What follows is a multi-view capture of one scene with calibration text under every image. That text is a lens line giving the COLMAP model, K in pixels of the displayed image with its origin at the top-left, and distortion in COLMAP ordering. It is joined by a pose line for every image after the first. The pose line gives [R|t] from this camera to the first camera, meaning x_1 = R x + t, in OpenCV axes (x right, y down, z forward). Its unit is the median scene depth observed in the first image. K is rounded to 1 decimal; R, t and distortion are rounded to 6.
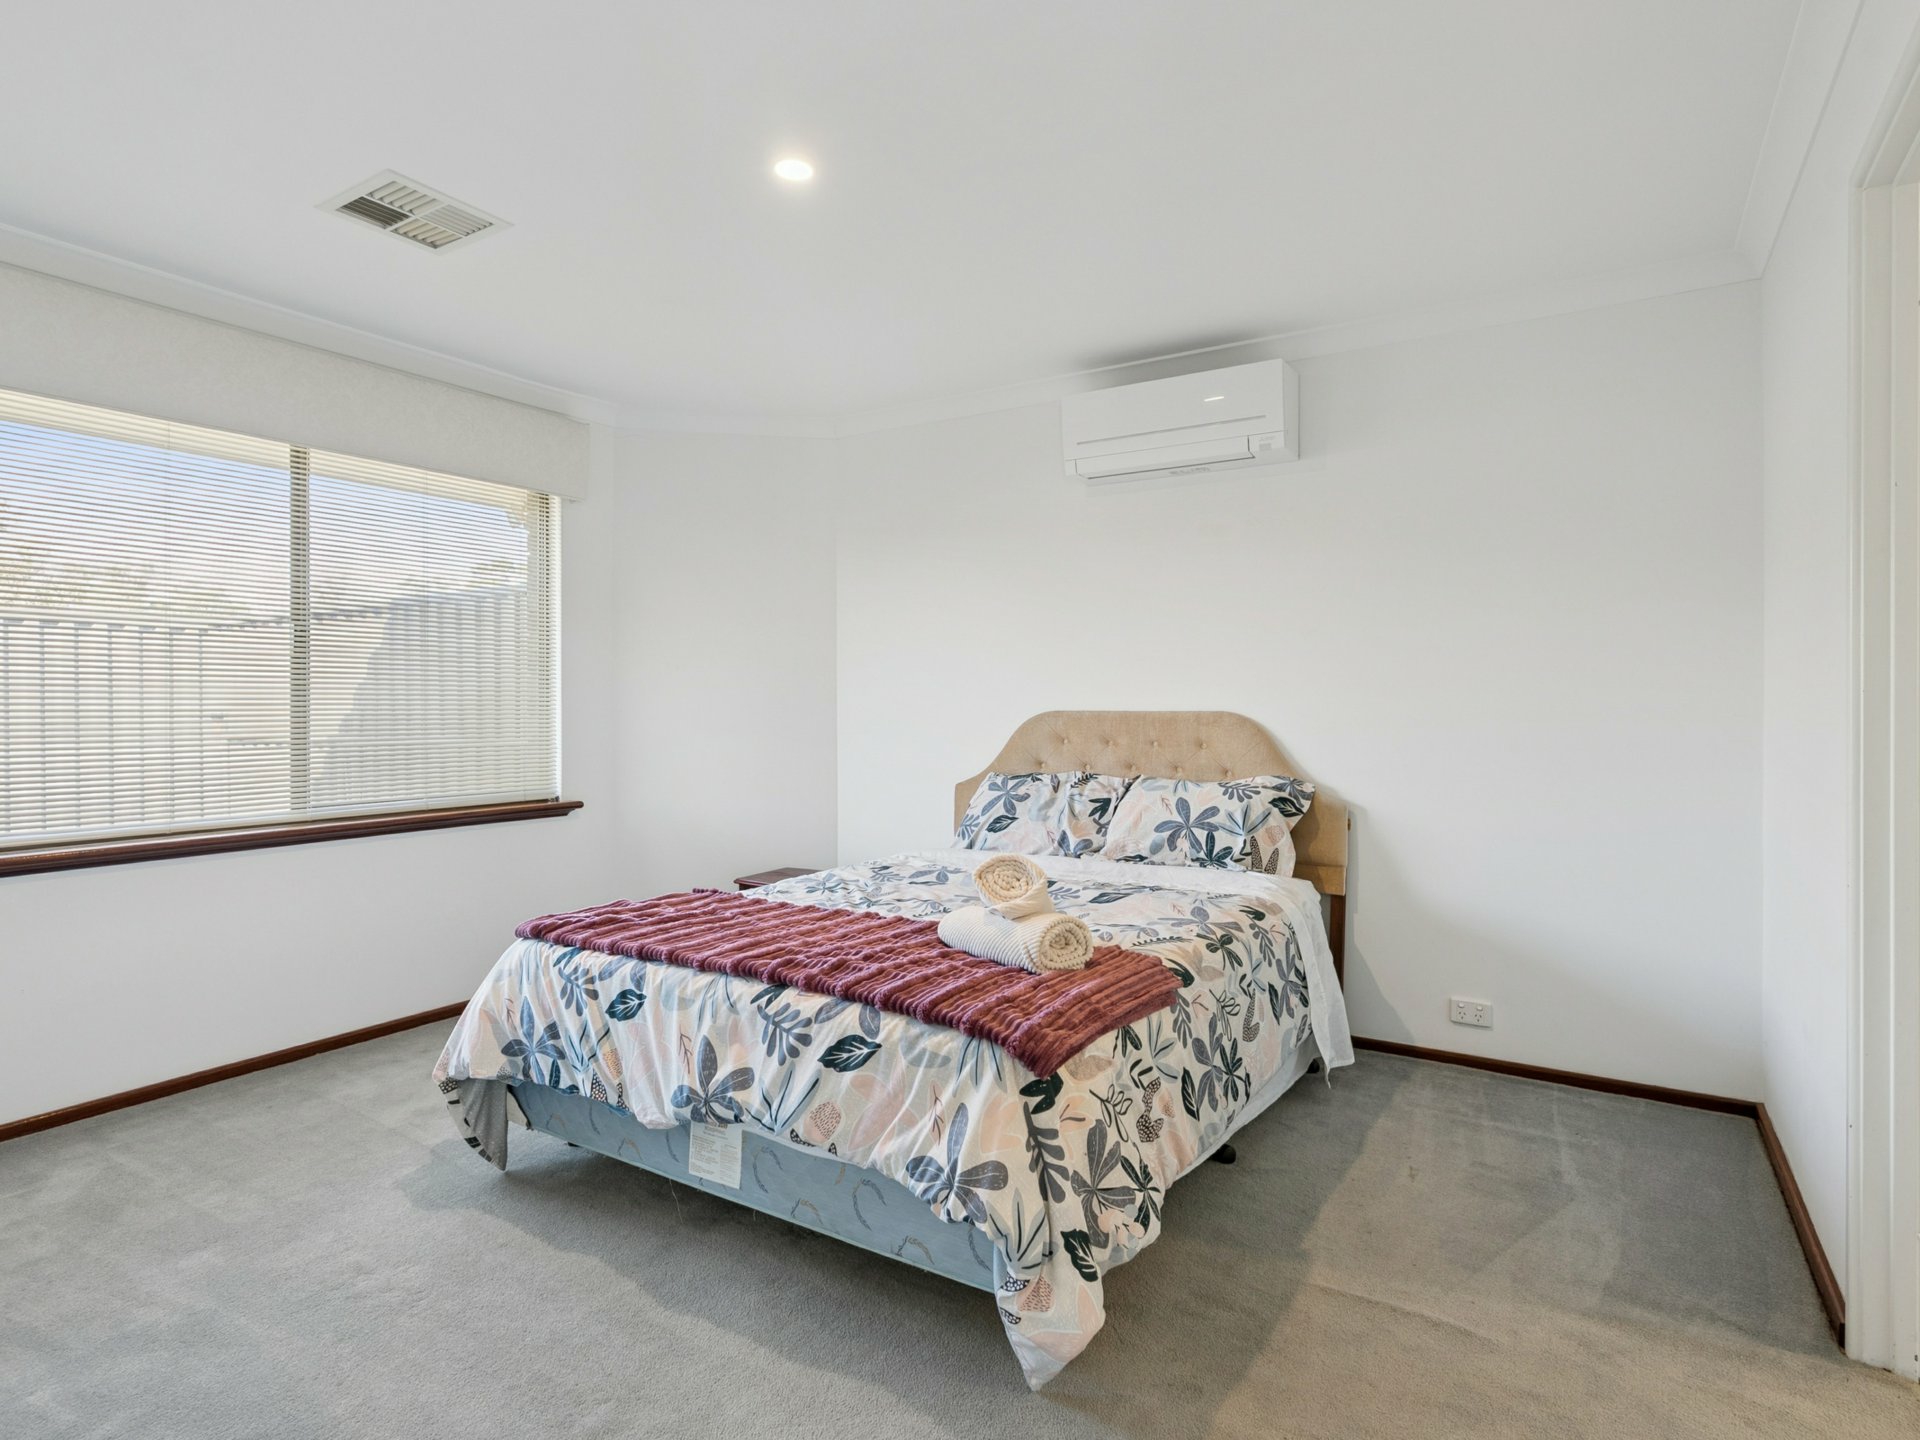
lens RADIAL K [[1025.0, 0, 961.0], [0, 1025.0, 716.4], [0, 0, 1]] dist [0.002836, -0.003695]
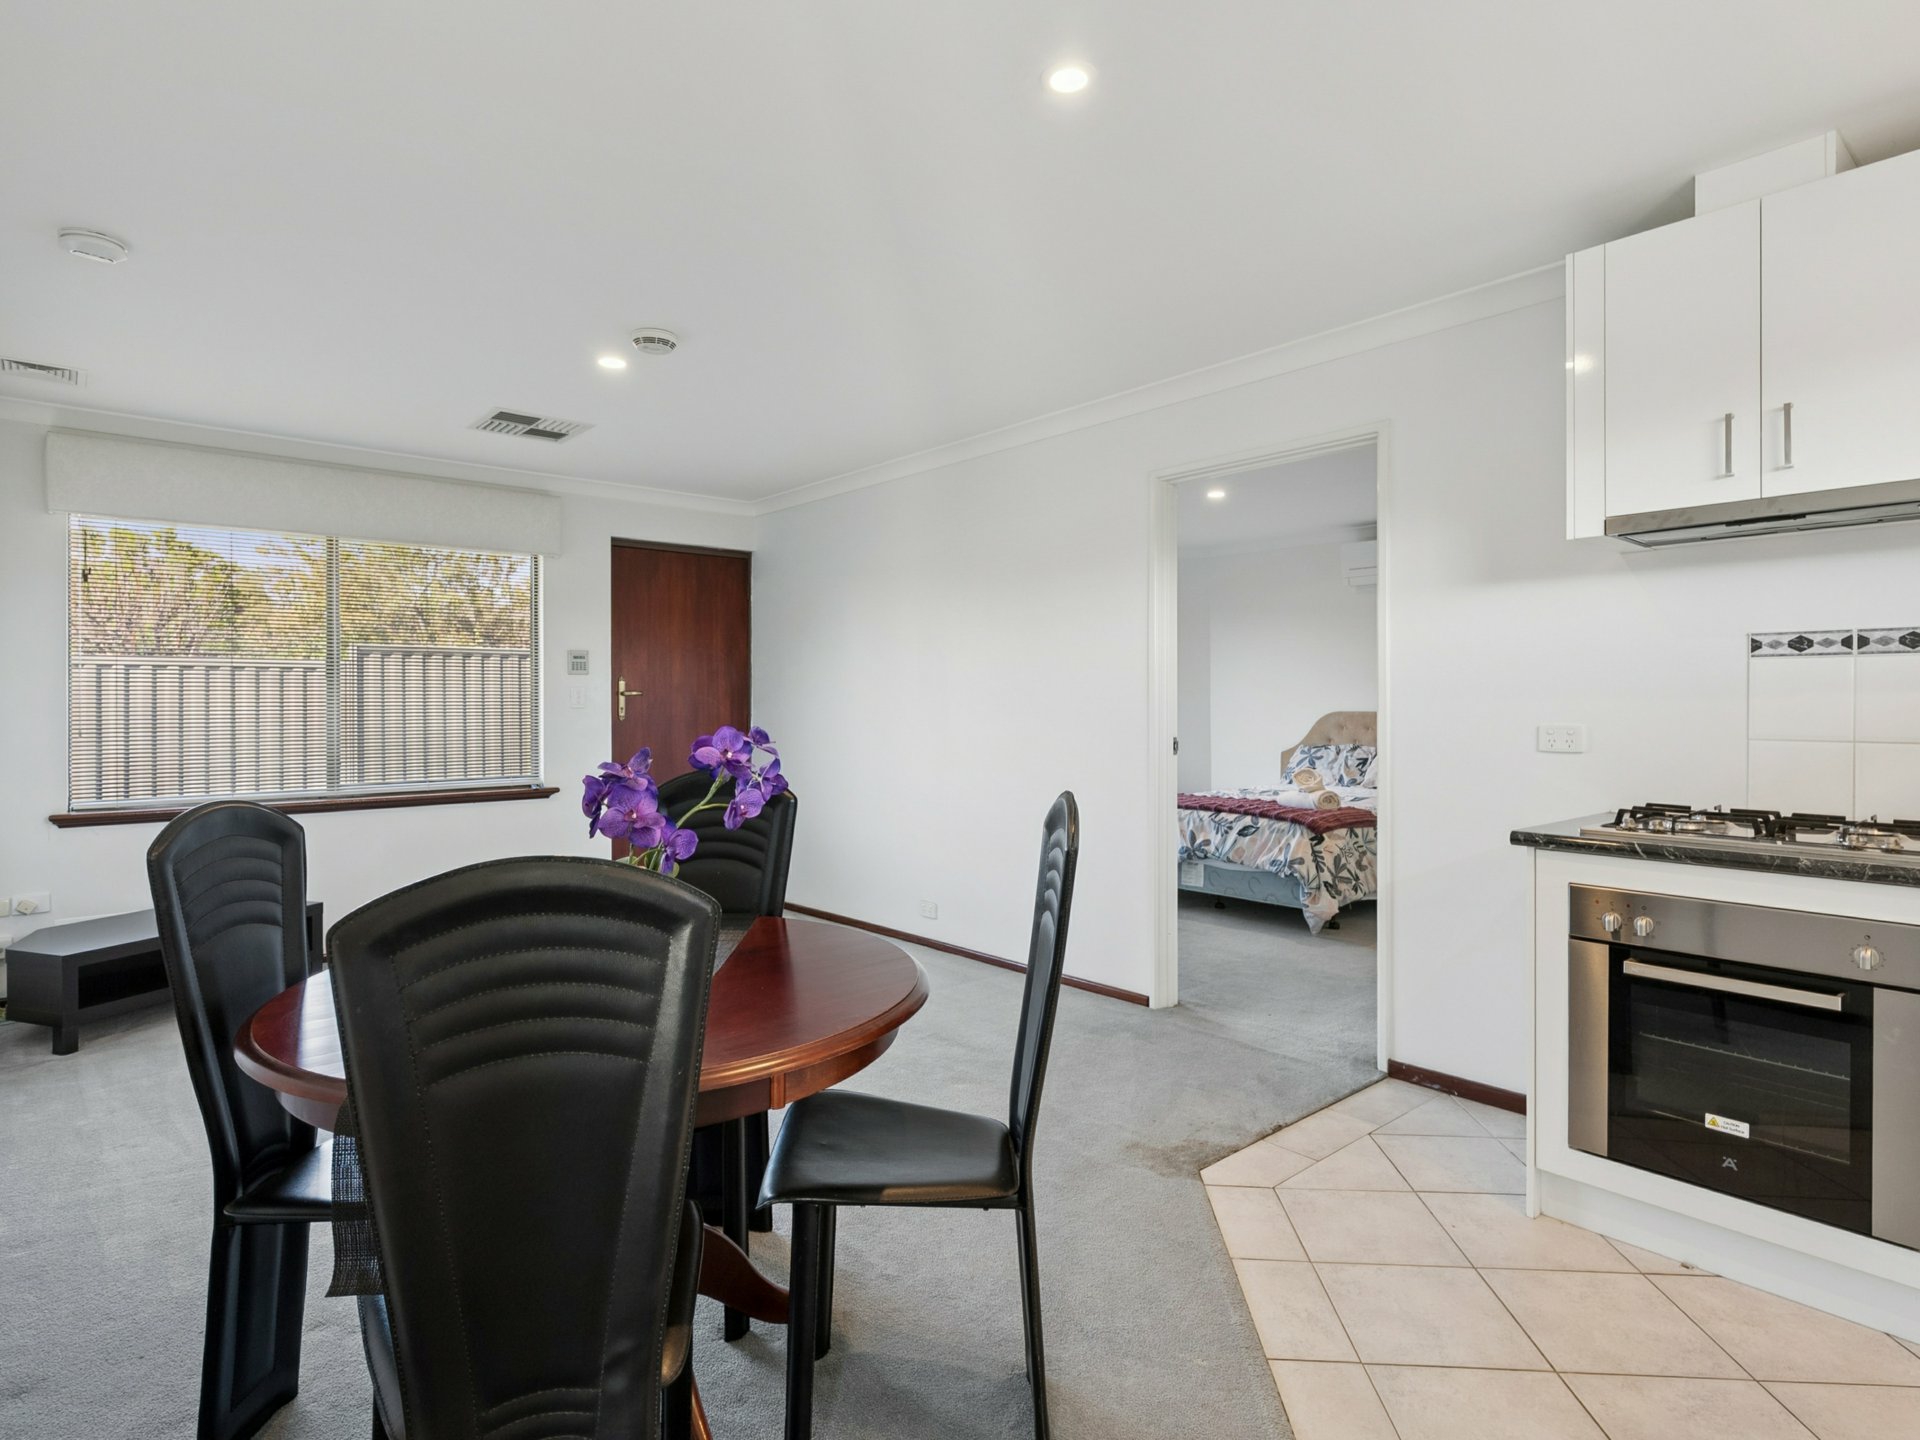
lens RADIAL K [[1025.0, 0, 959.6], [0, 1025.0, 714.5], [0, 0, 1]] dist [0.002836, -0.003695]
pose [[0.955700, -0.001547, -0.294339, -0.033188], [0.001229, 0.999998, -0.001262, 0.003107], [0.294341, 0.000844, 0.955700, -1.974775]]
